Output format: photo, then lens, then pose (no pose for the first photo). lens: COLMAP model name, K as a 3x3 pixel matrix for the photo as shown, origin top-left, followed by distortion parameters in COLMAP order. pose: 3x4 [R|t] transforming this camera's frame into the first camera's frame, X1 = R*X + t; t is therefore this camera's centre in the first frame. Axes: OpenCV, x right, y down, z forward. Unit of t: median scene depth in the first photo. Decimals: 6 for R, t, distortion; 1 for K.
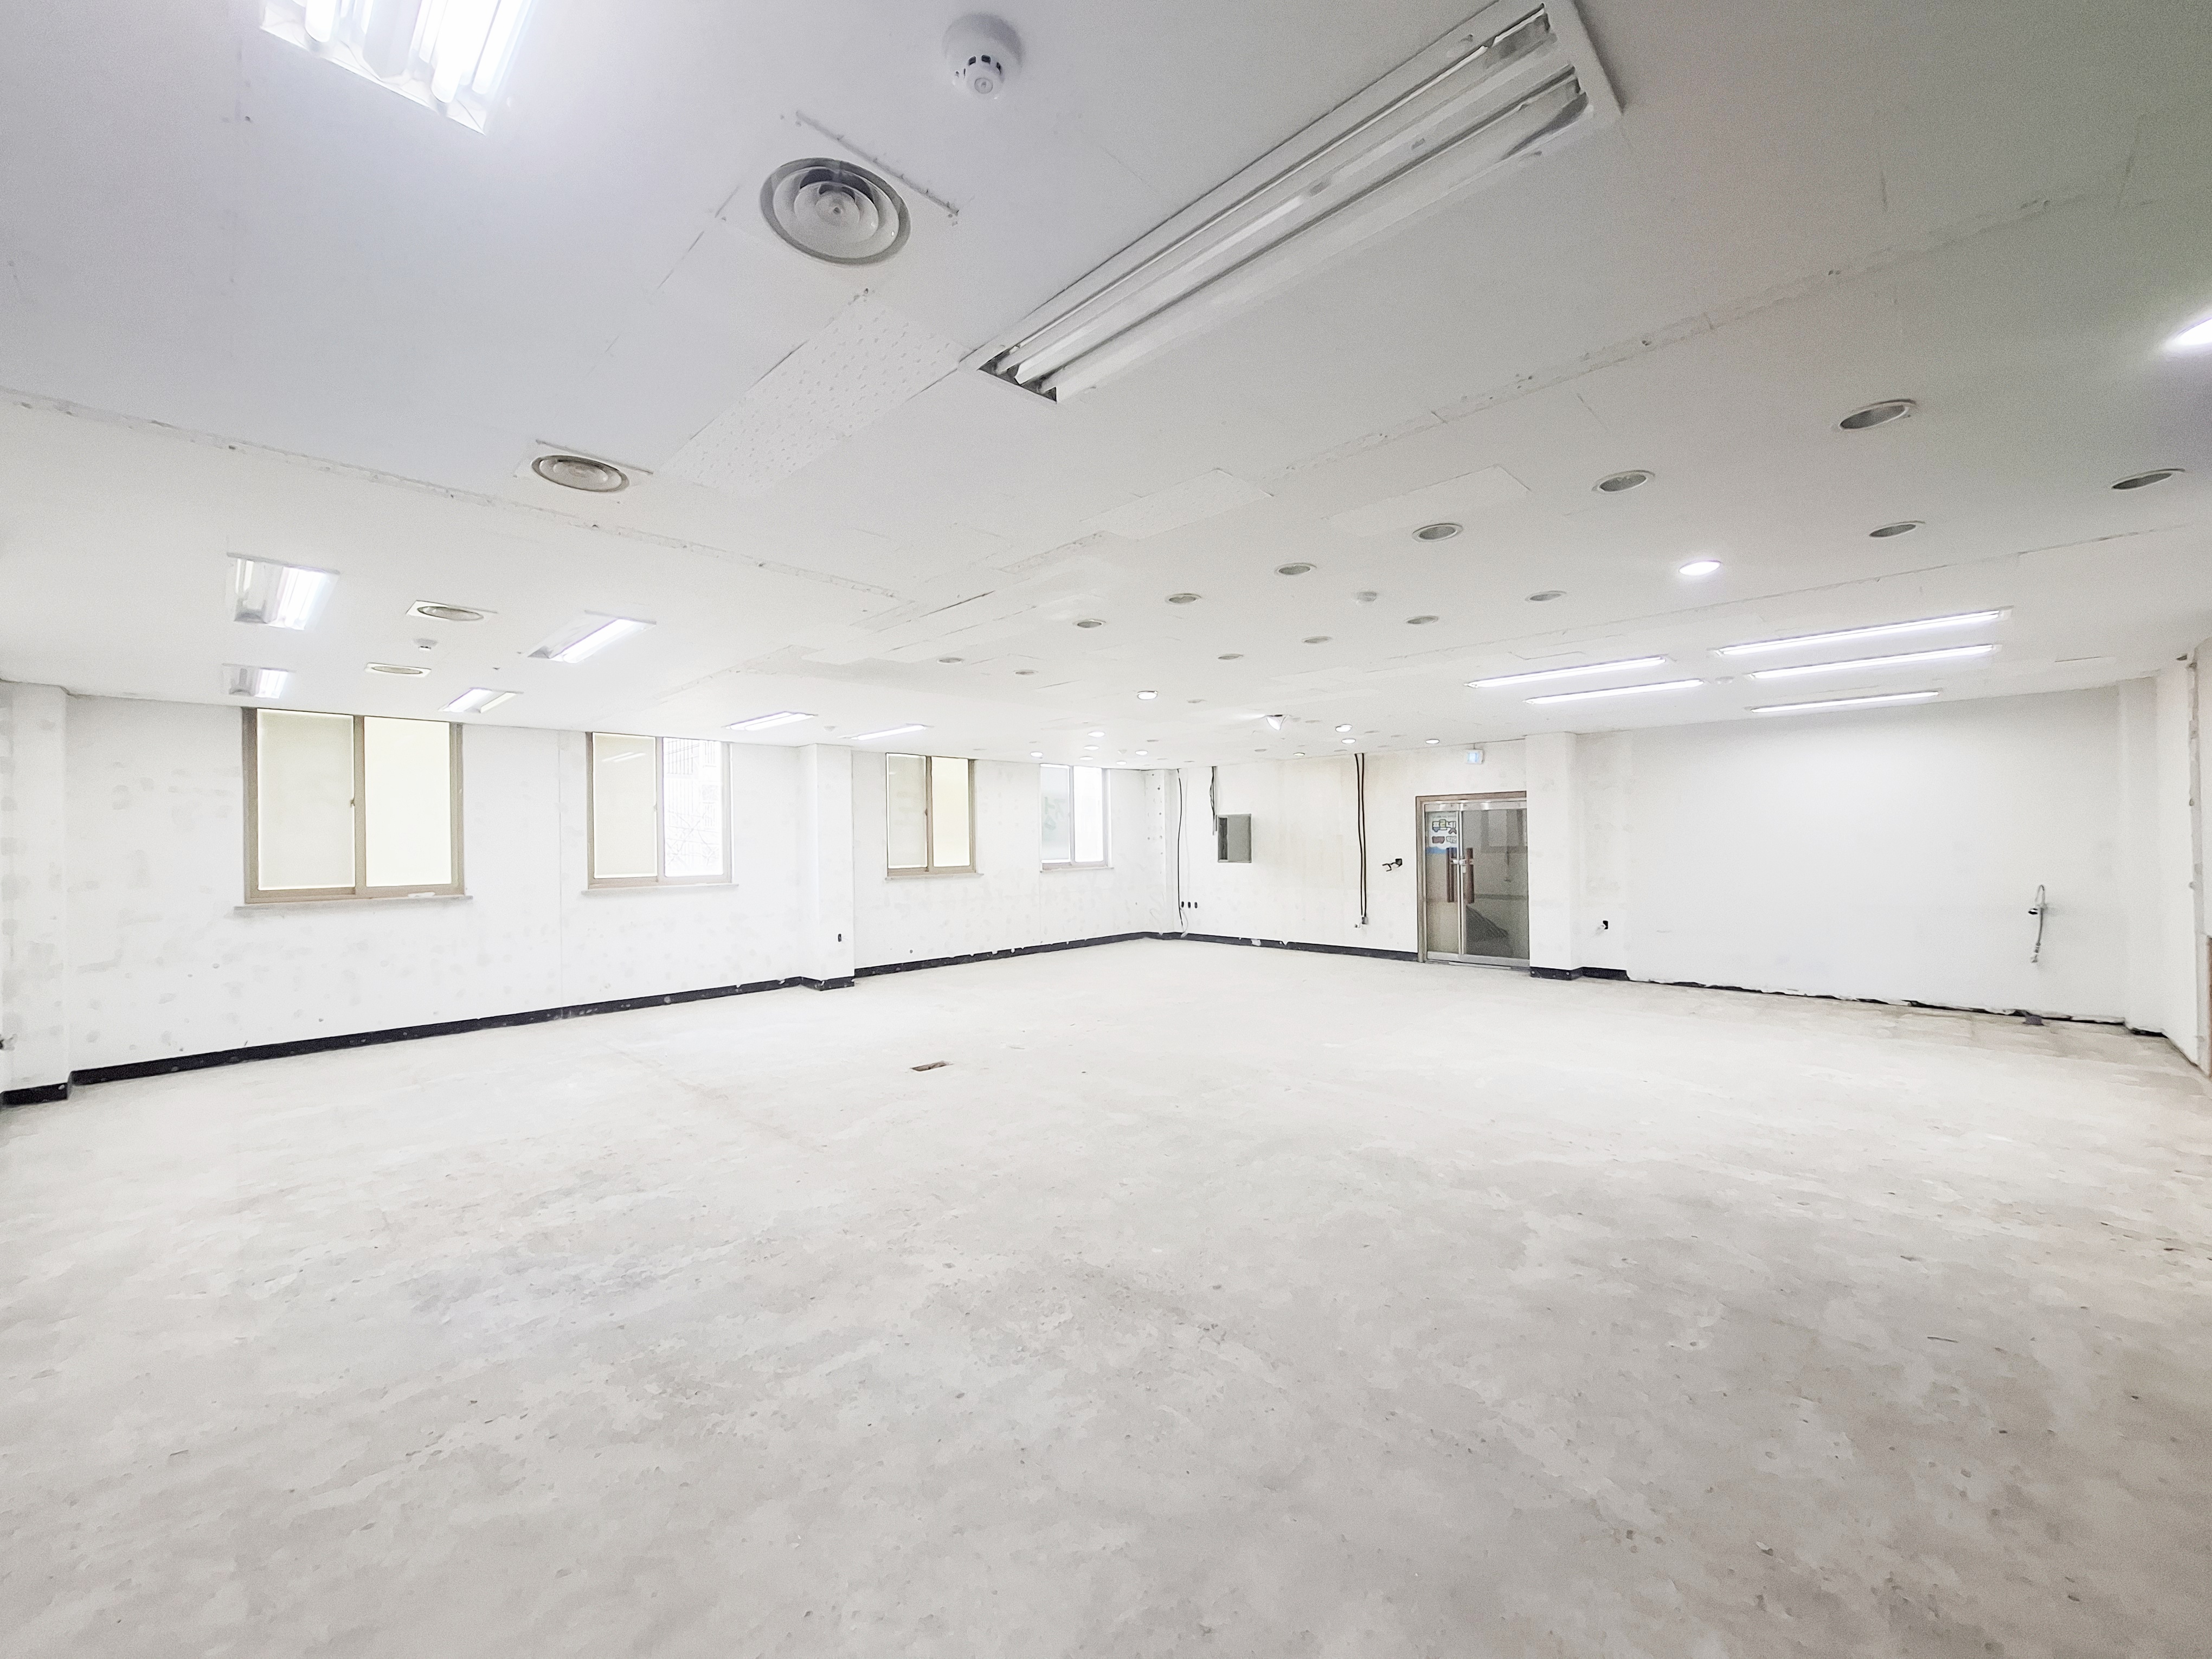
lens RADIAL K [[872.1, 0, 1097.5], [0, 872.1, 826.5], [0, 0, 1]] dist [-0.008830, -0.000590]
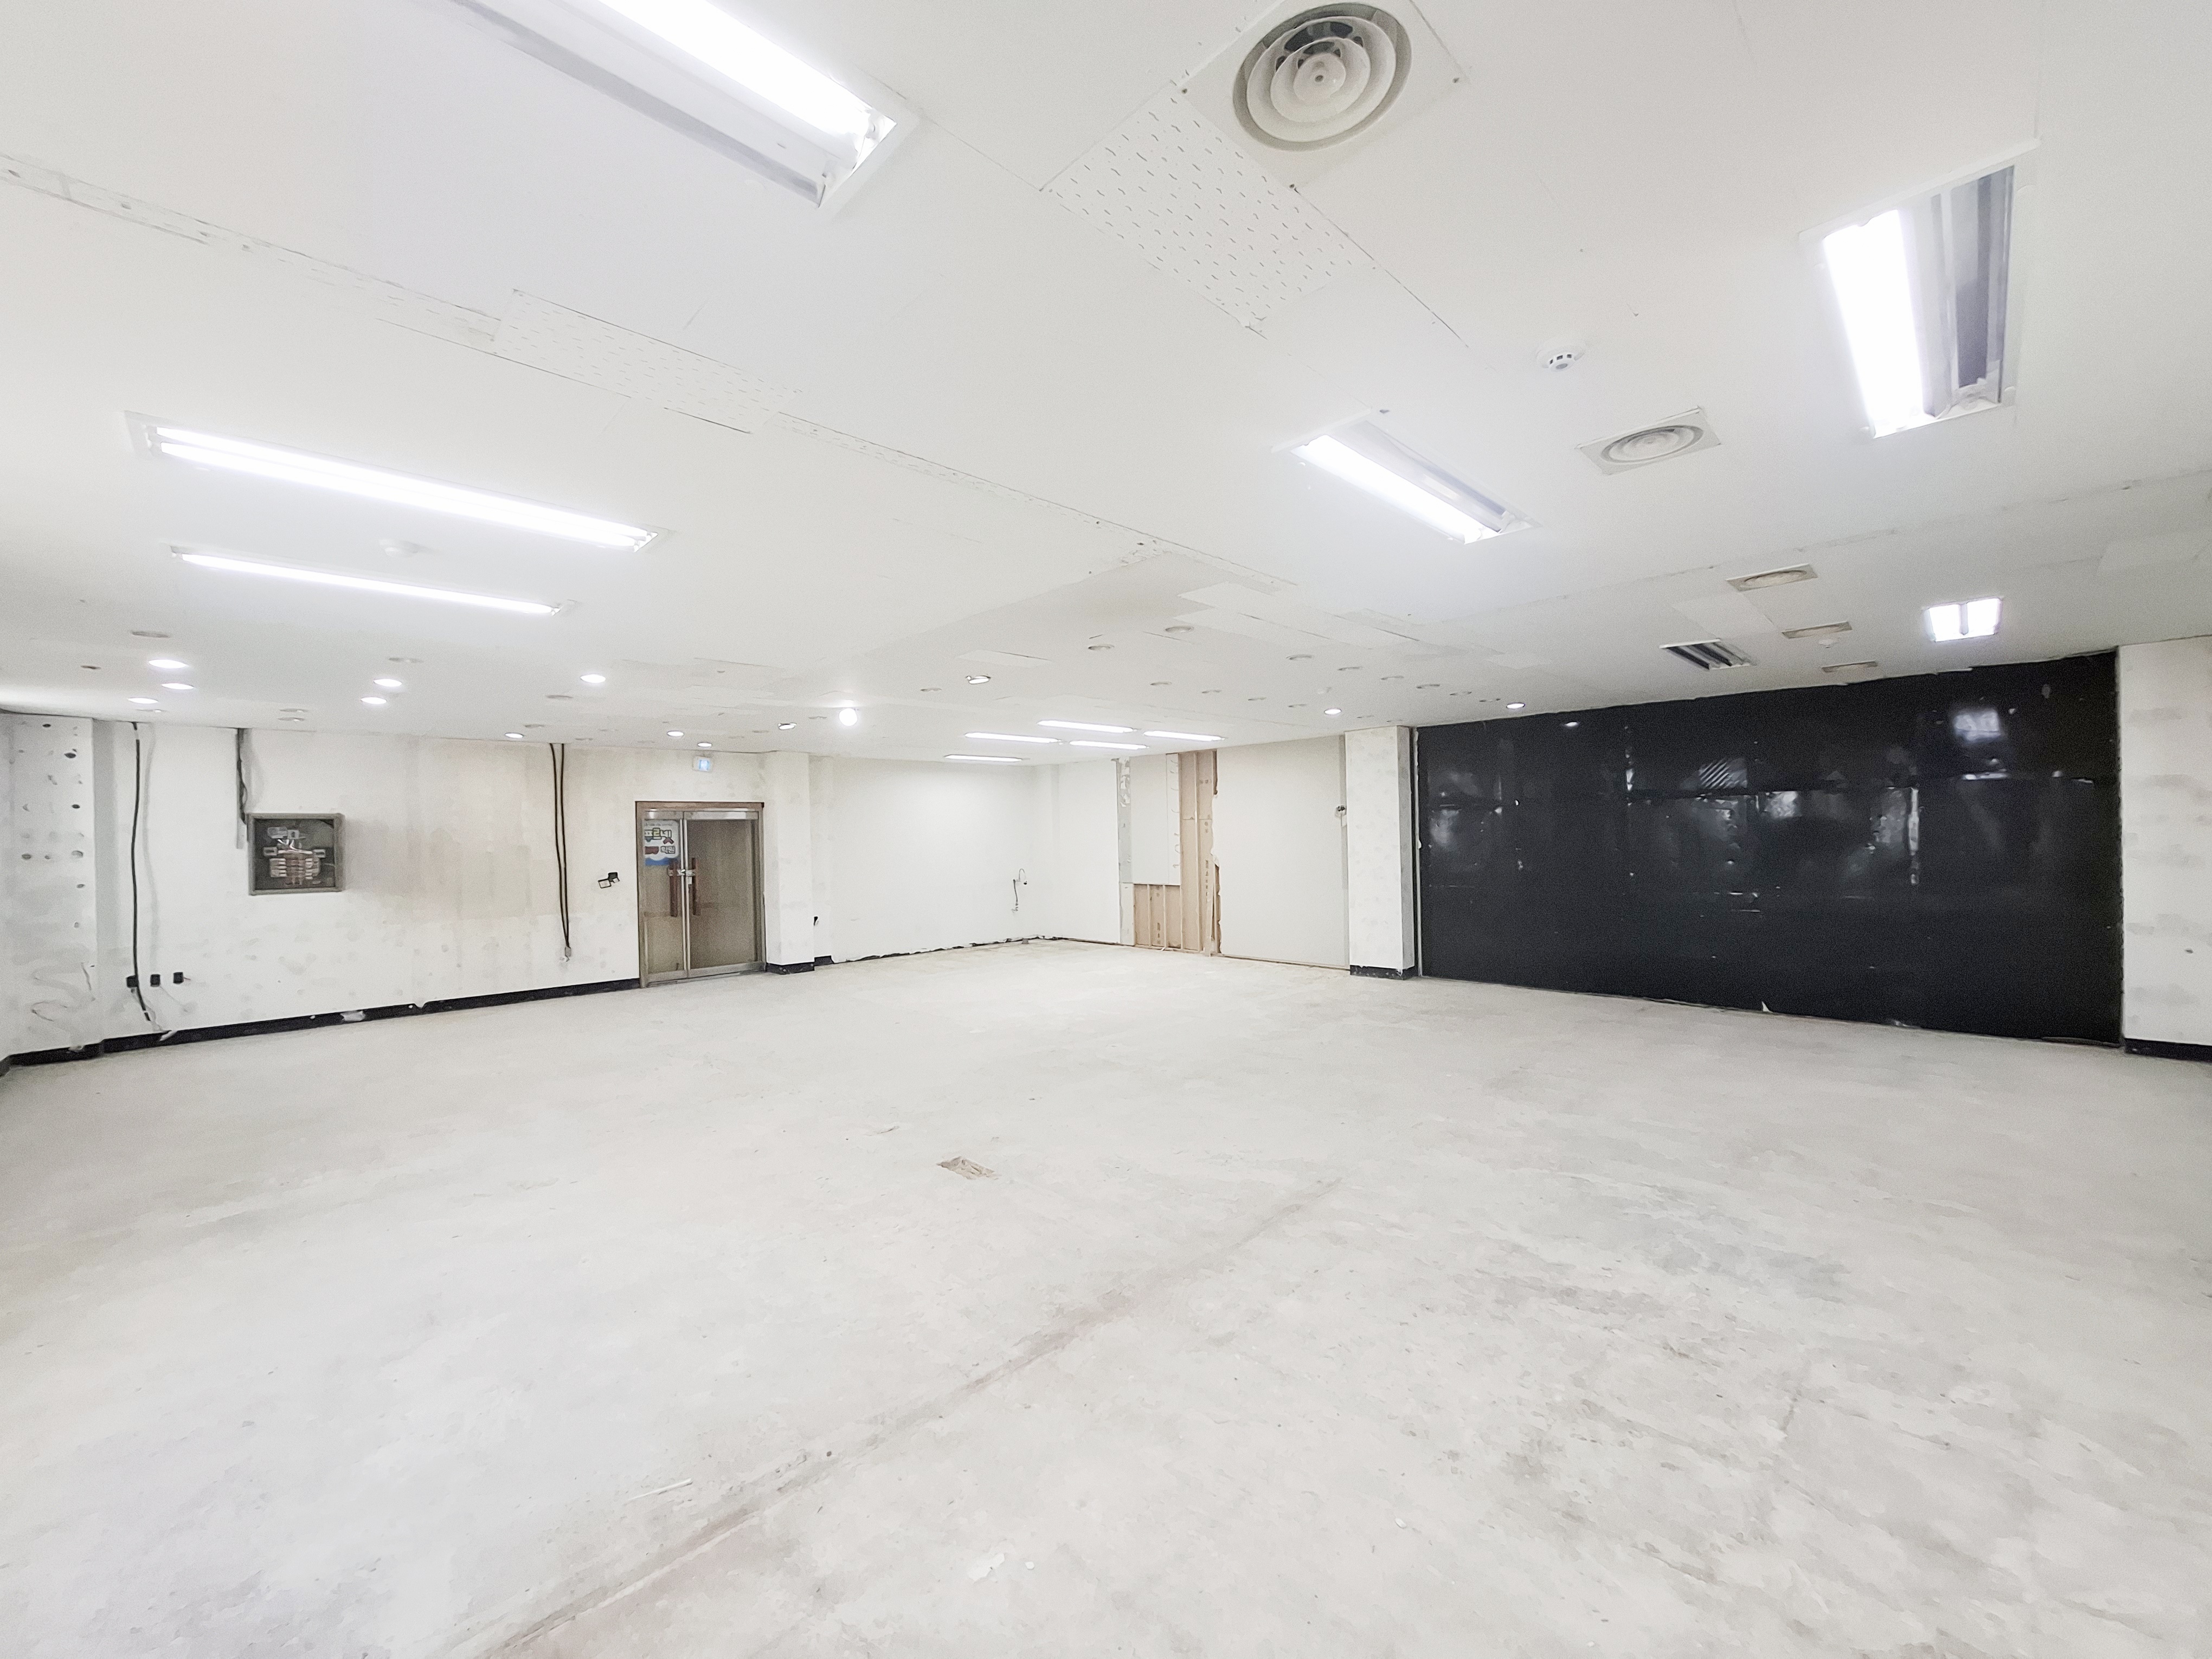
lens RADIAL K [[872.1, 0, 1094.0], [0, 872.1, 834.9], [0, 0, 1]] dist [-0.008830, -0.000590]
pose [[0.020106, 0.014759, 0.999689, -0.523990], [0.005236, 0.999876, -0.014867, 0.015521], [-0.999784, 0.005534, 0.020026, 0.532793]]
